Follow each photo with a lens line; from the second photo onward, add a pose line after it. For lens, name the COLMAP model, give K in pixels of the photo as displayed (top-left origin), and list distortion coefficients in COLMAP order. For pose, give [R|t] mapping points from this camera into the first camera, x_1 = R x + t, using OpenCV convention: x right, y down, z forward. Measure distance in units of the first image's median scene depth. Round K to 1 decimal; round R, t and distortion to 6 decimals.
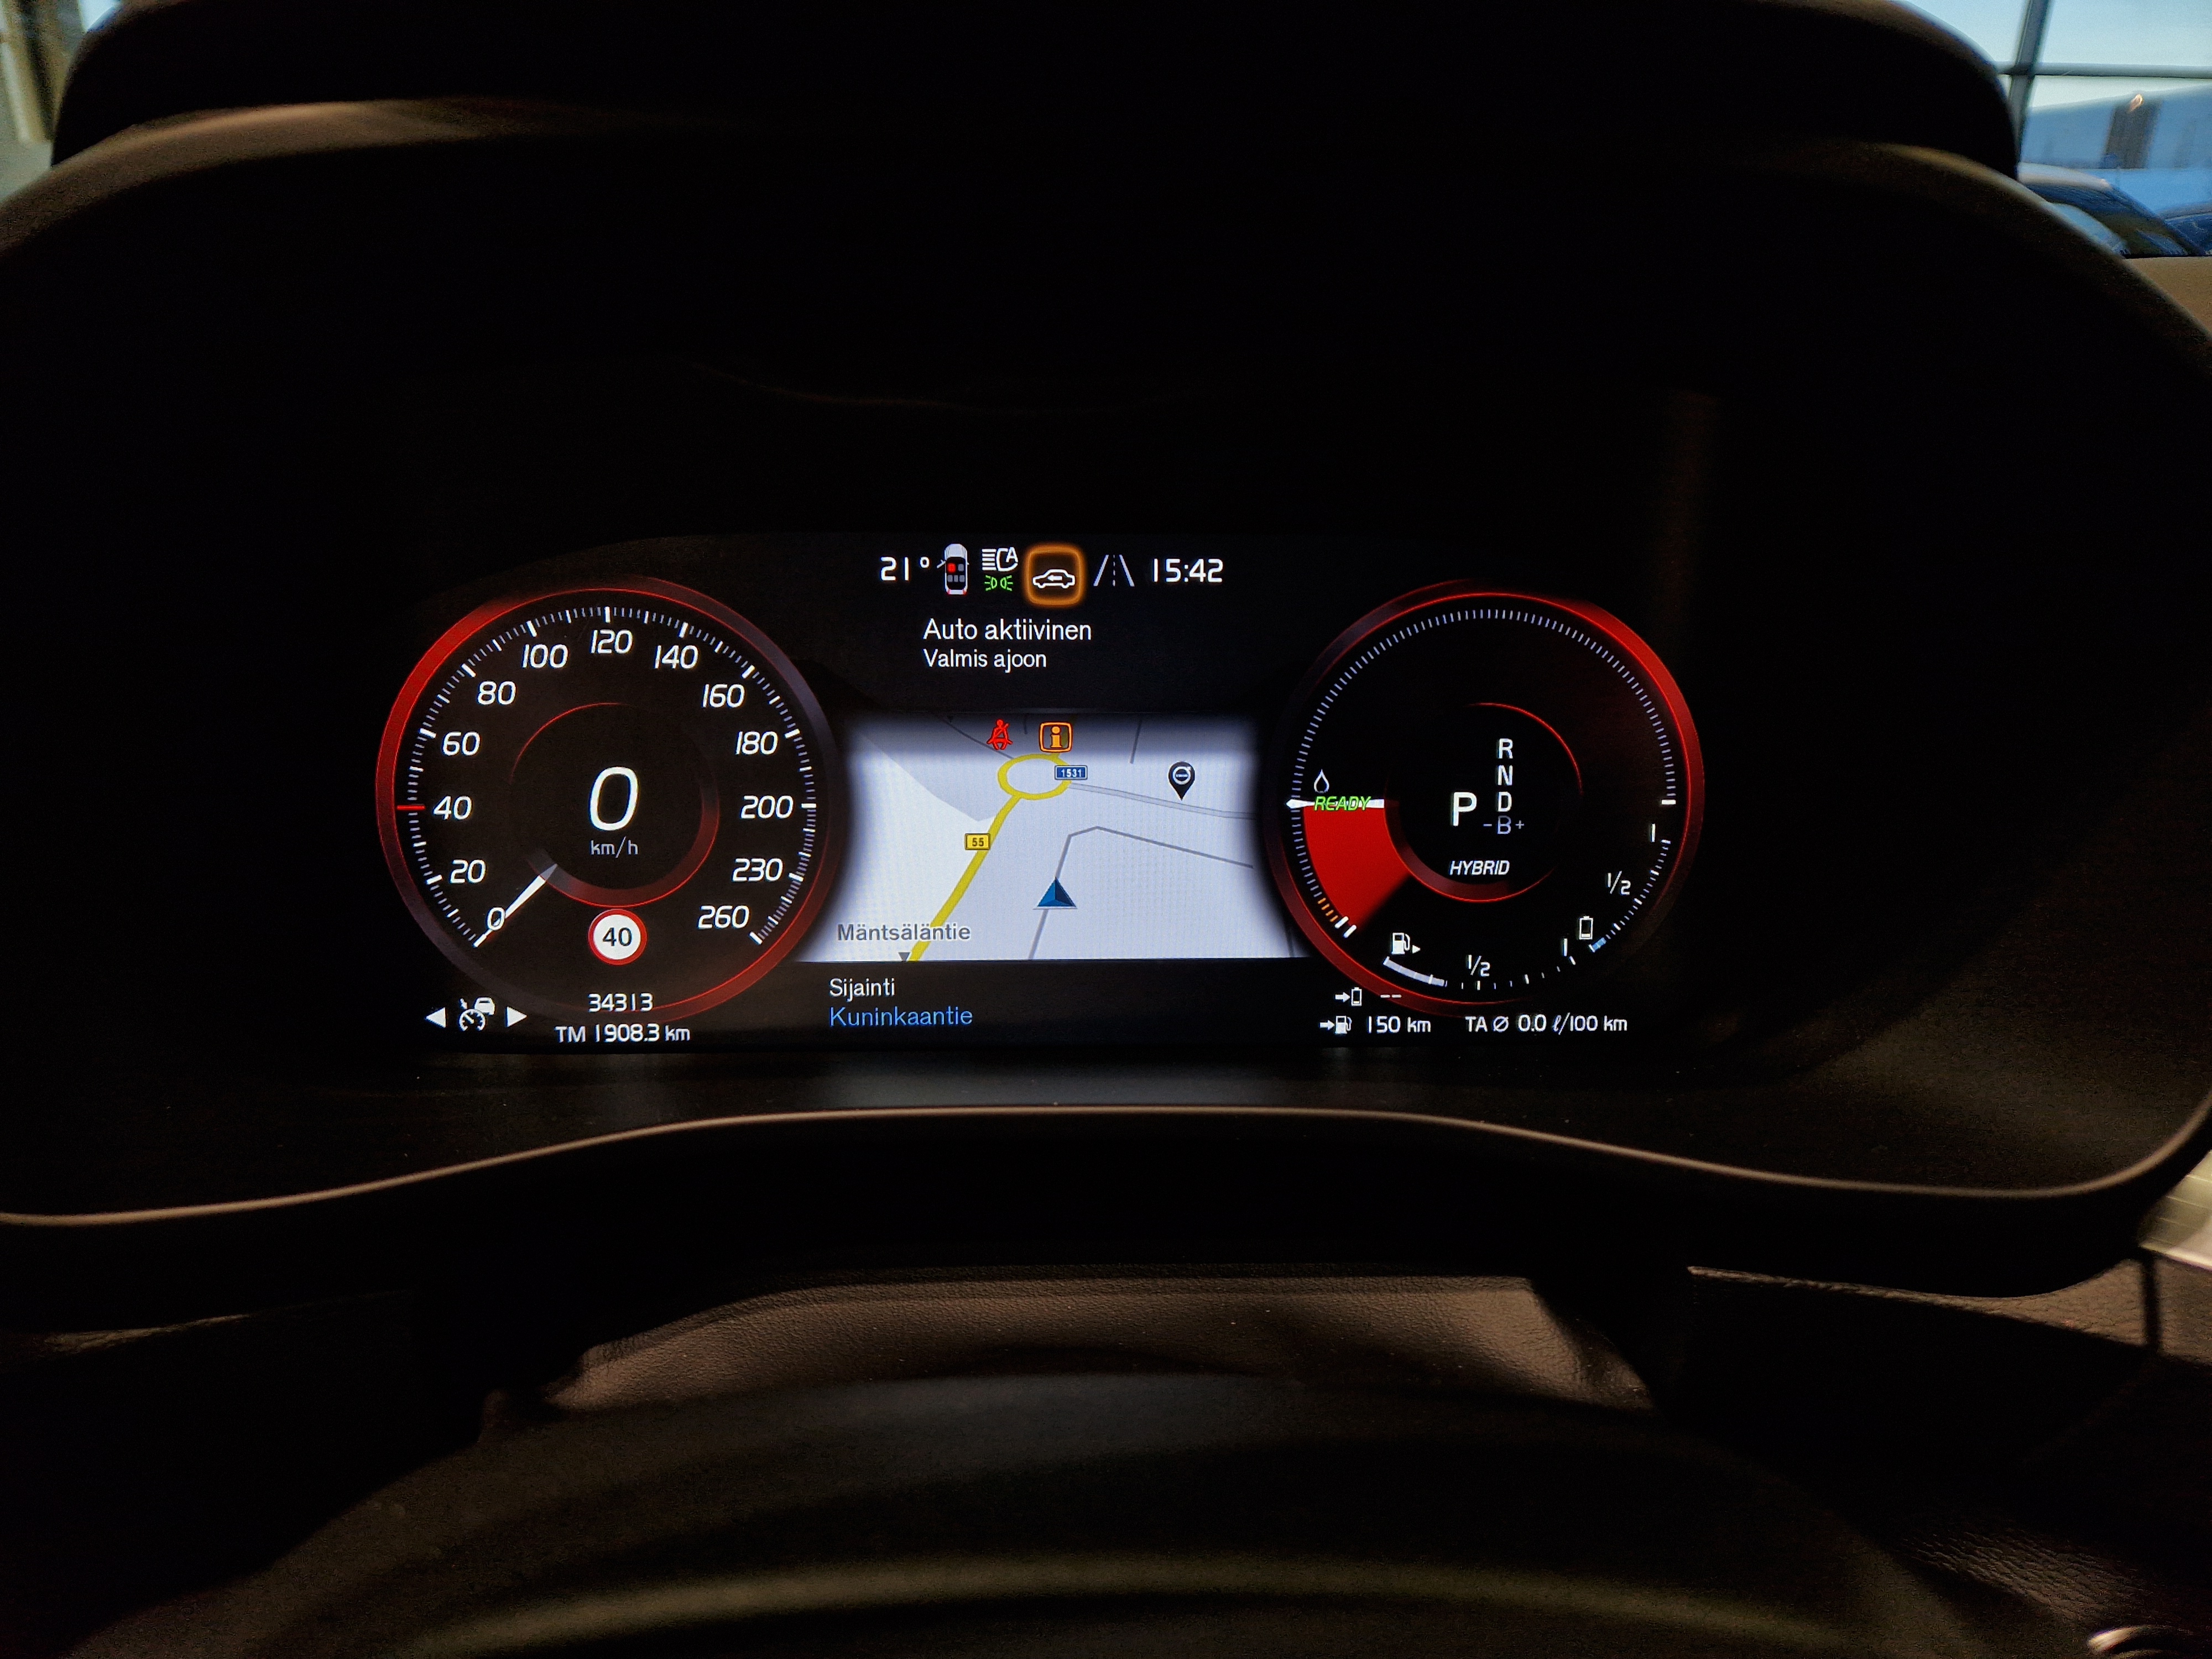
lens RADIAL K [[1536.1, 0, 1093.5], [0, 1536.1, 838.9], [0, 0, 1]] dist [0.053346, -0.056773]
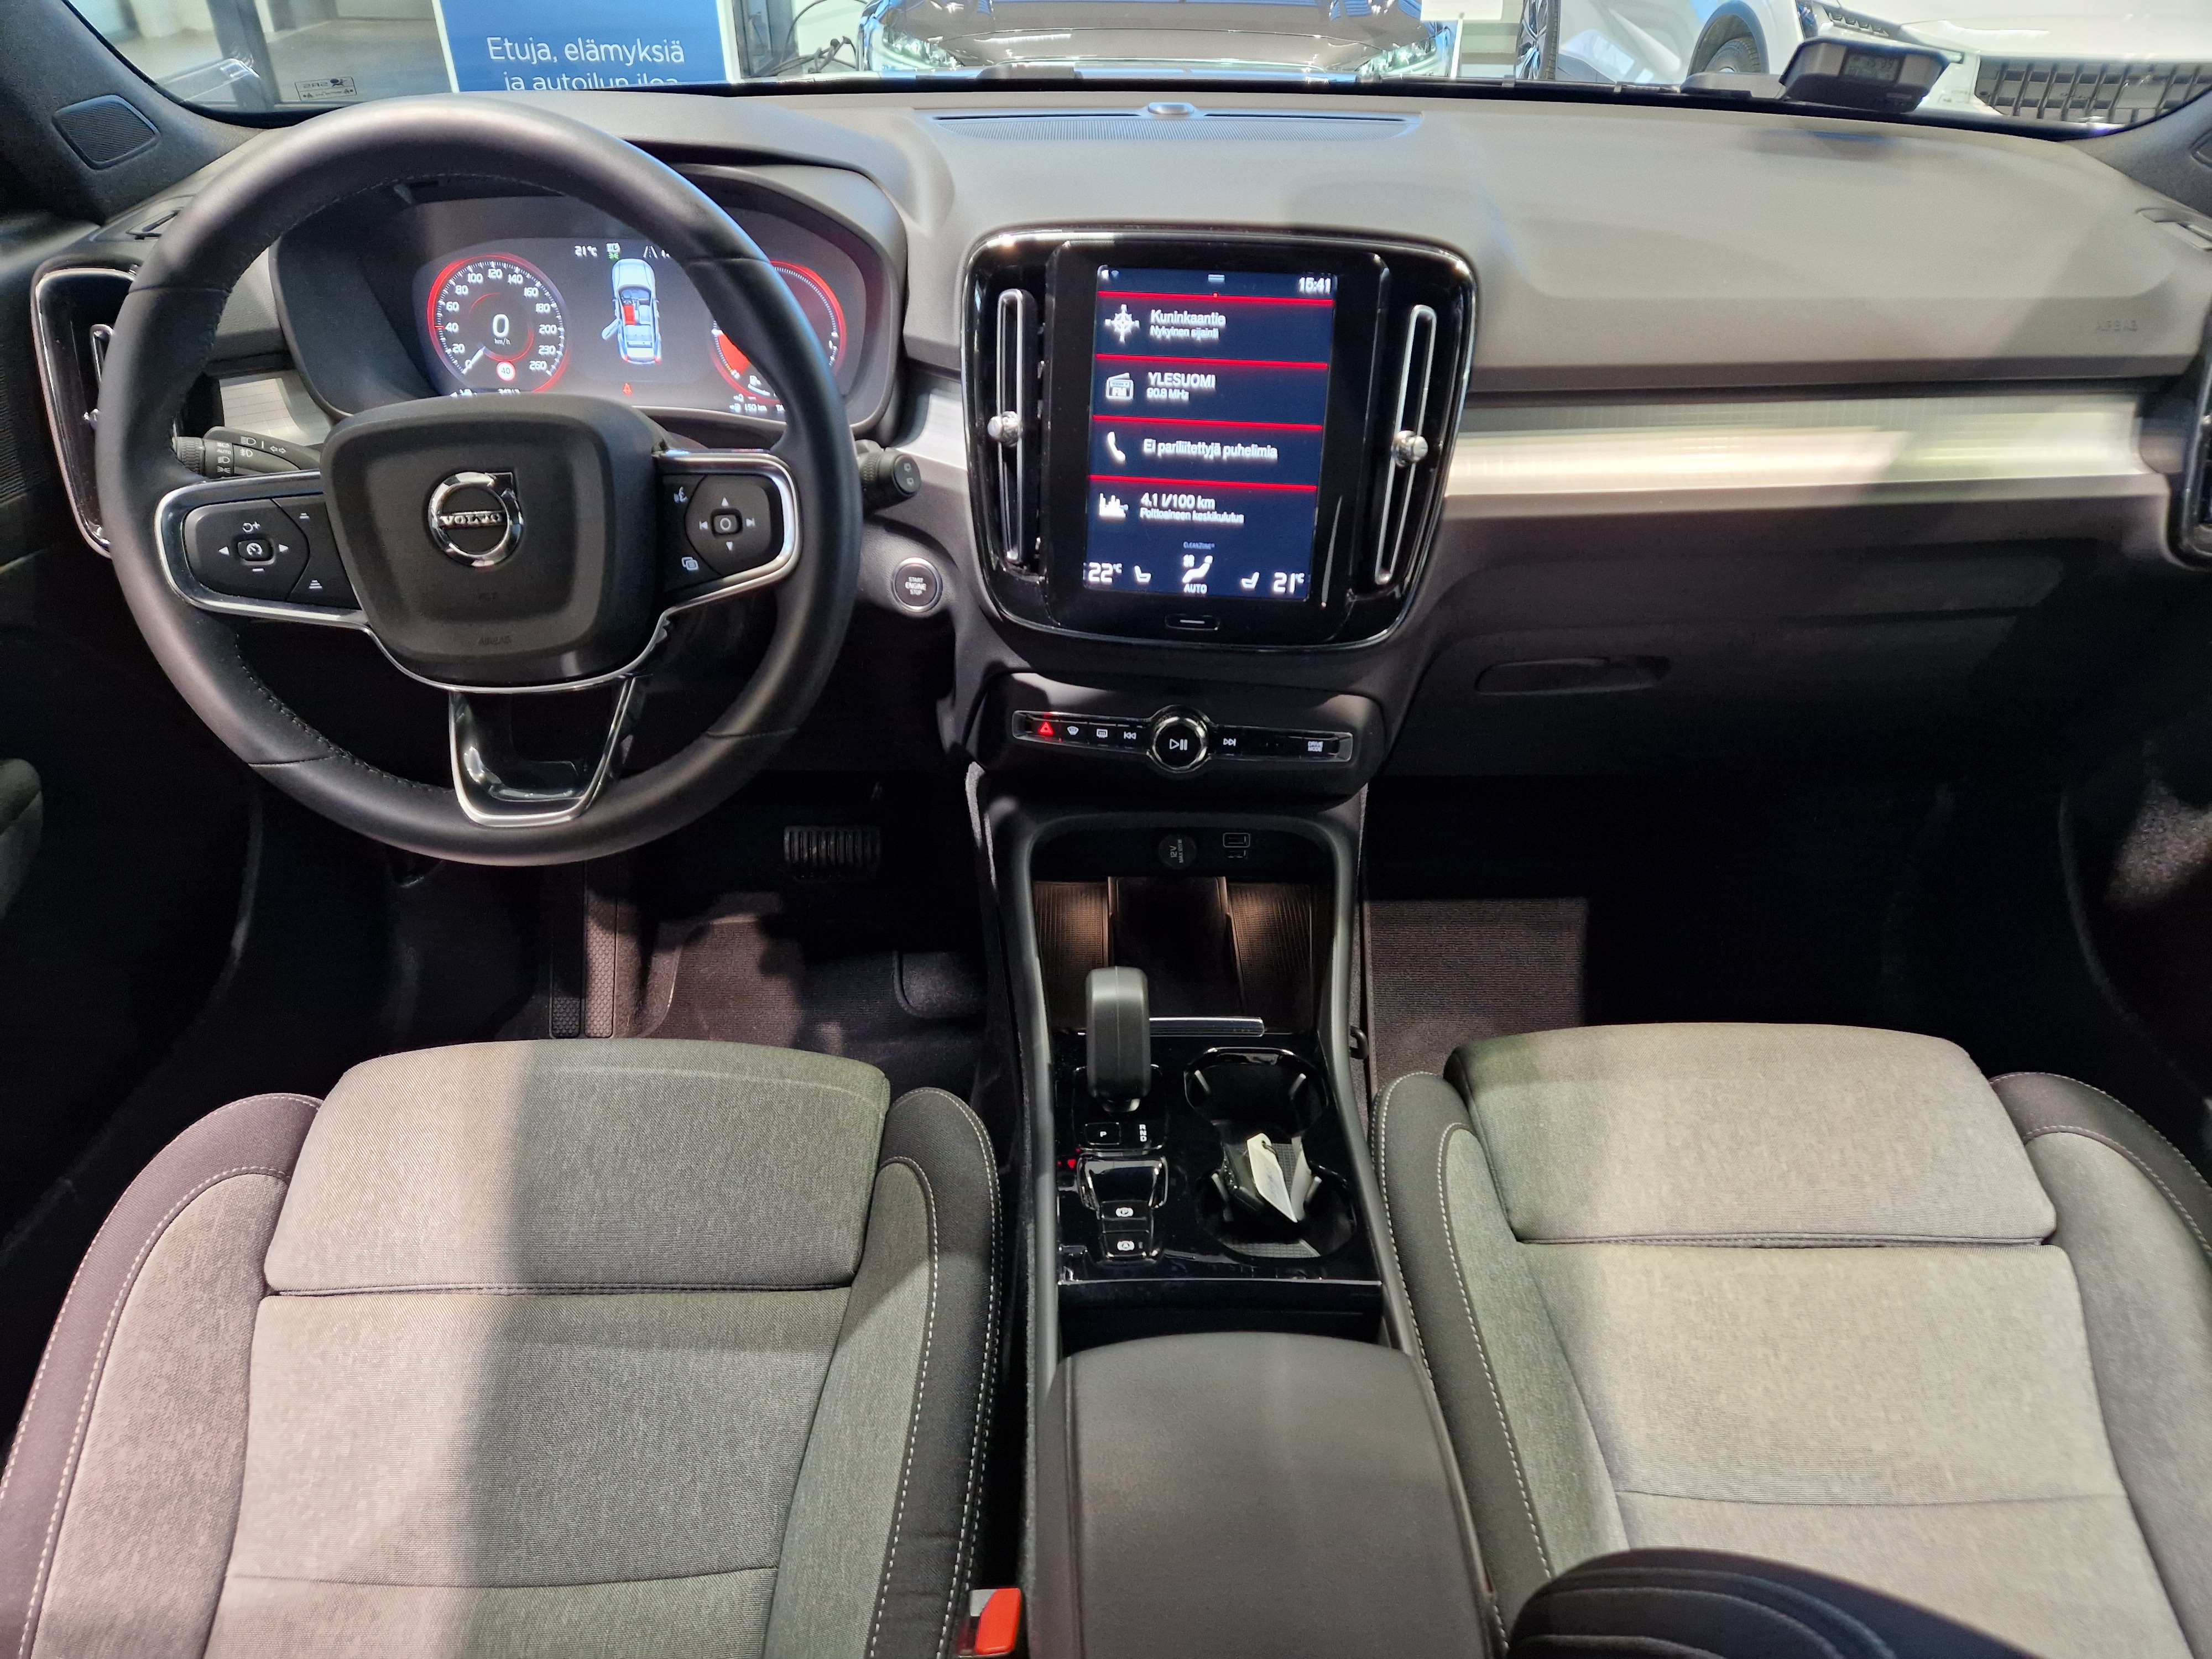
lens RADIAL K [[1536.1, 0, 1126.7], [0, 1536.1, 907.1], [0, 0, 1]] dist [0.053346, -0.056773]
pose [[0.999729, 0.019546, -0.012639, 1.055629], [-0.015667, 0.966640, 0.255660, 0.295918], [0.017215, -0.255393, 0.966684, -2.413057]]
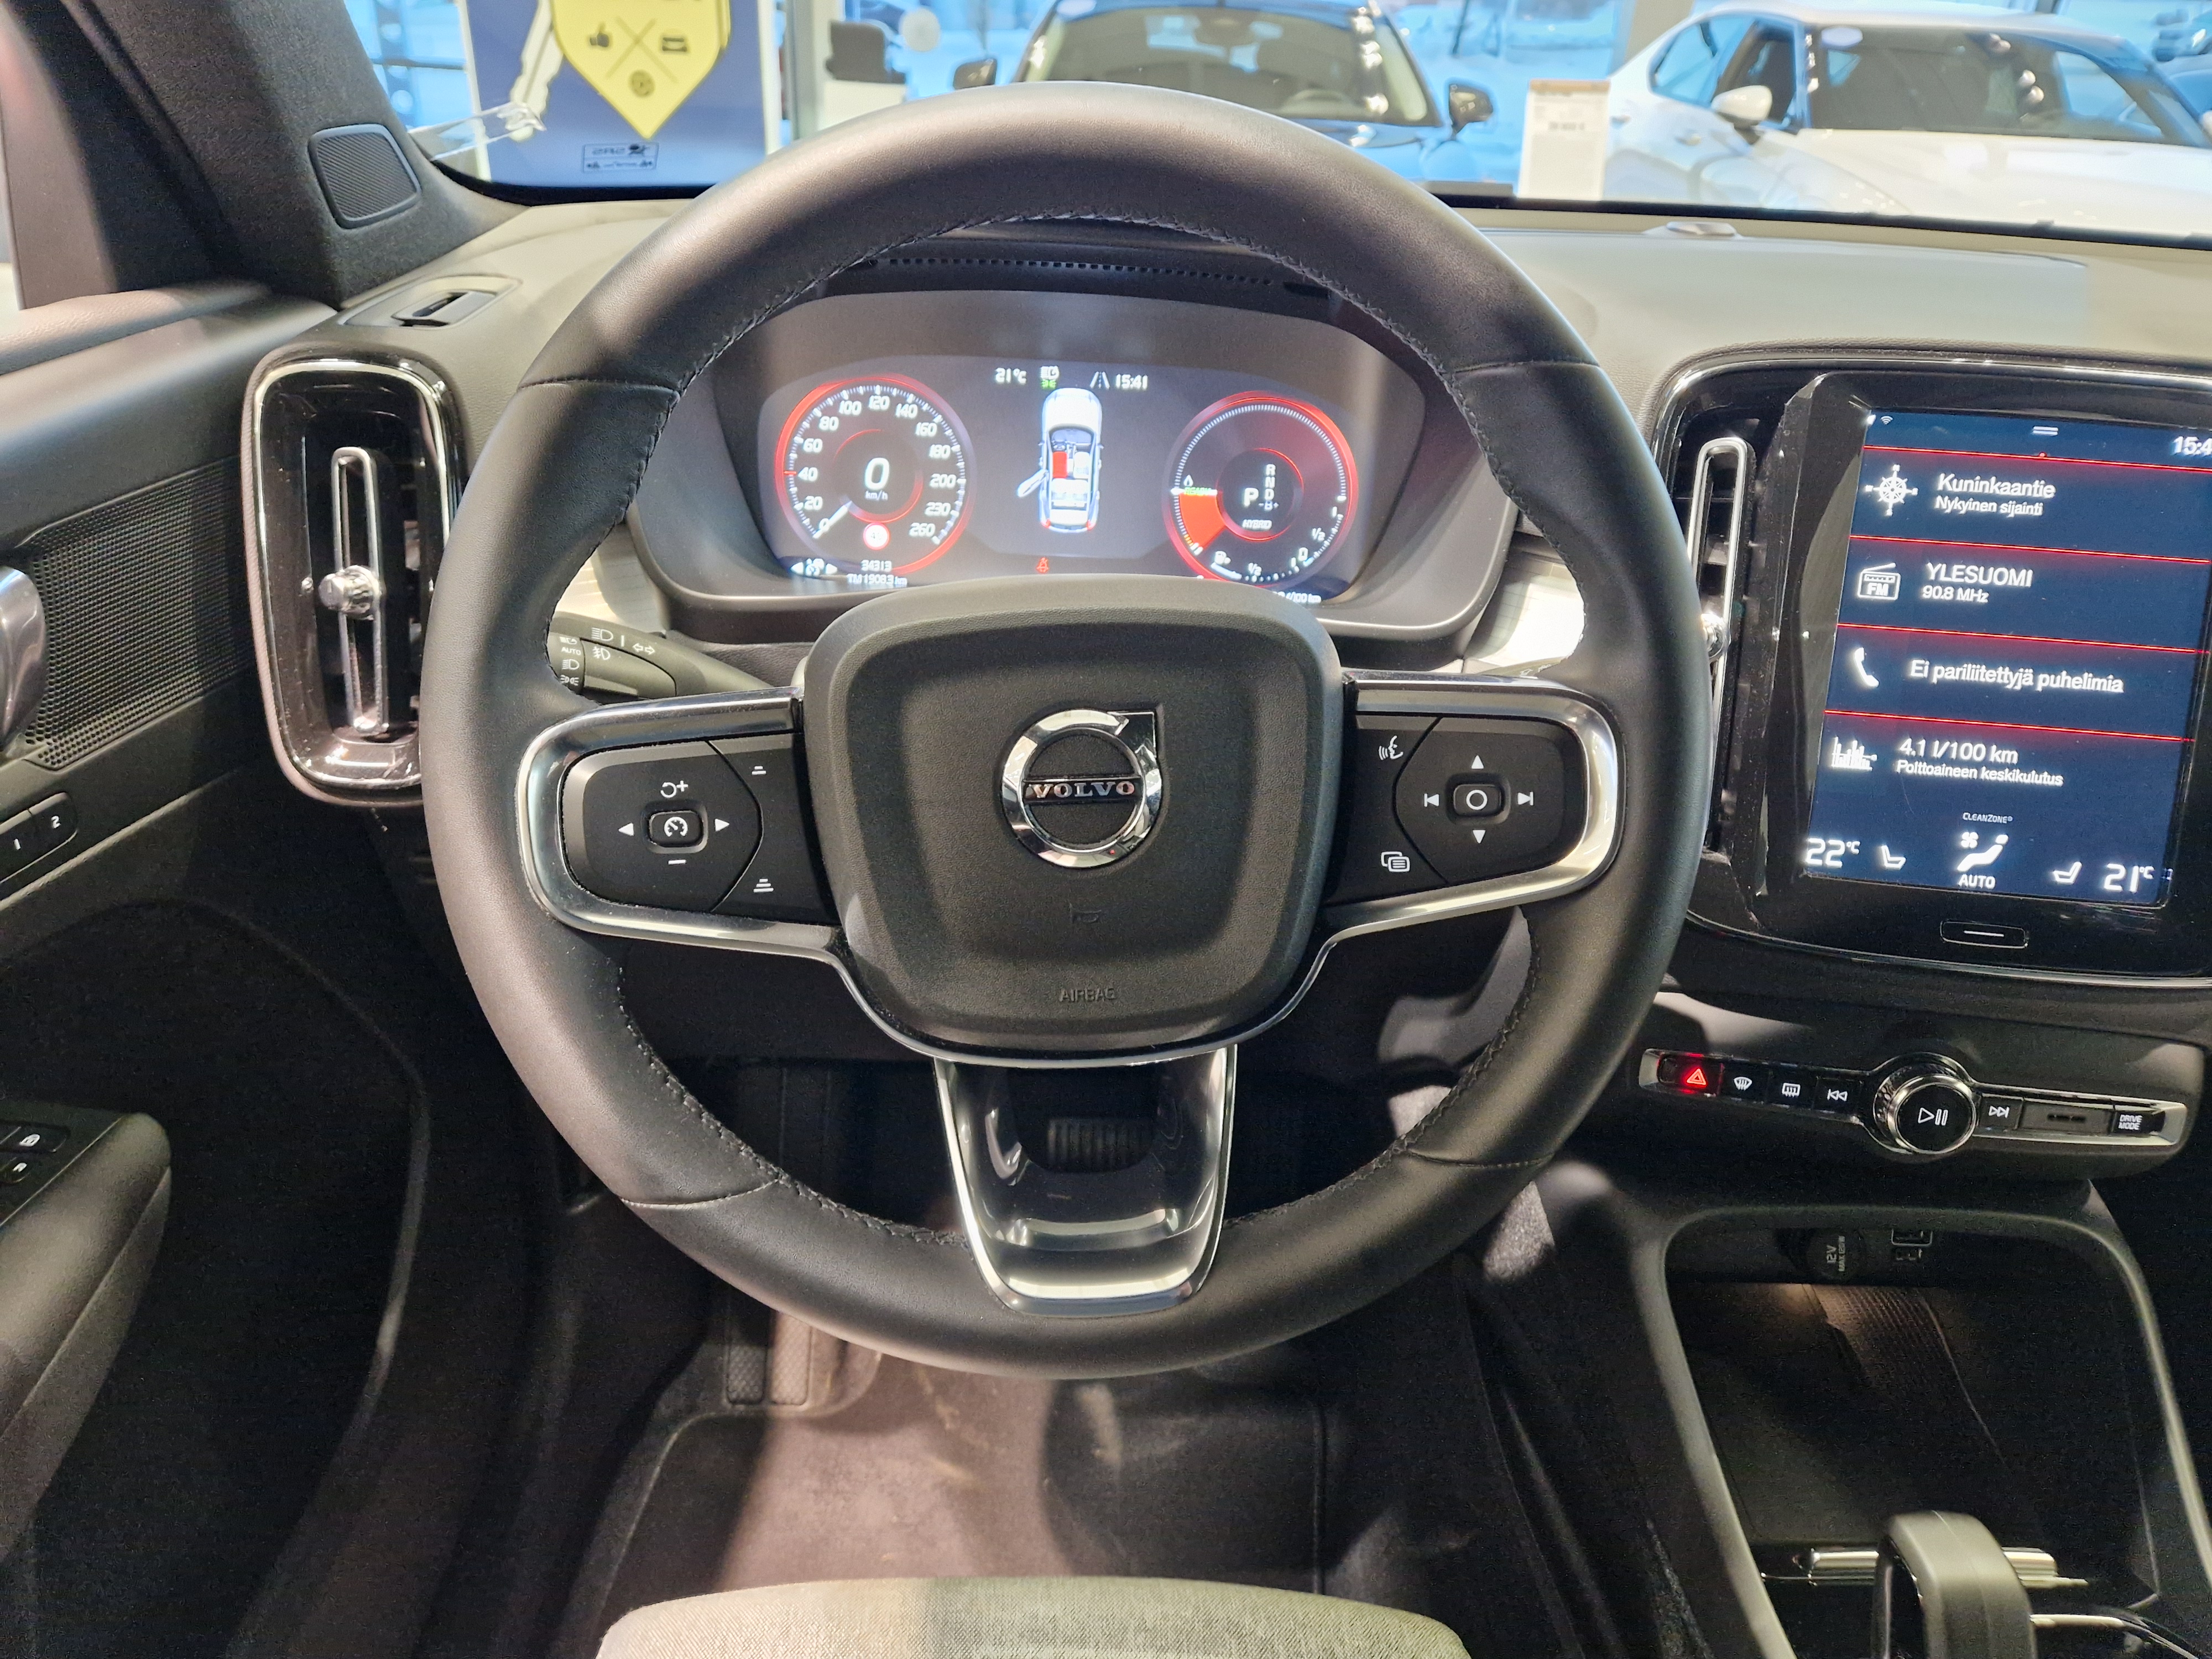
lens RADIAL K [[1536.1, 0, 1078.8], [0, 1536.1, 860.5], [0, 0, 1]] dist [0.053346, -0.056773]
pose [[0.999049, 0.043316, 0.004974, 0.001033], [-0.043598, 0.991326, 0.123983, 0.241022], [0.000439, -0.124082, 0.992272, -1.313821]]
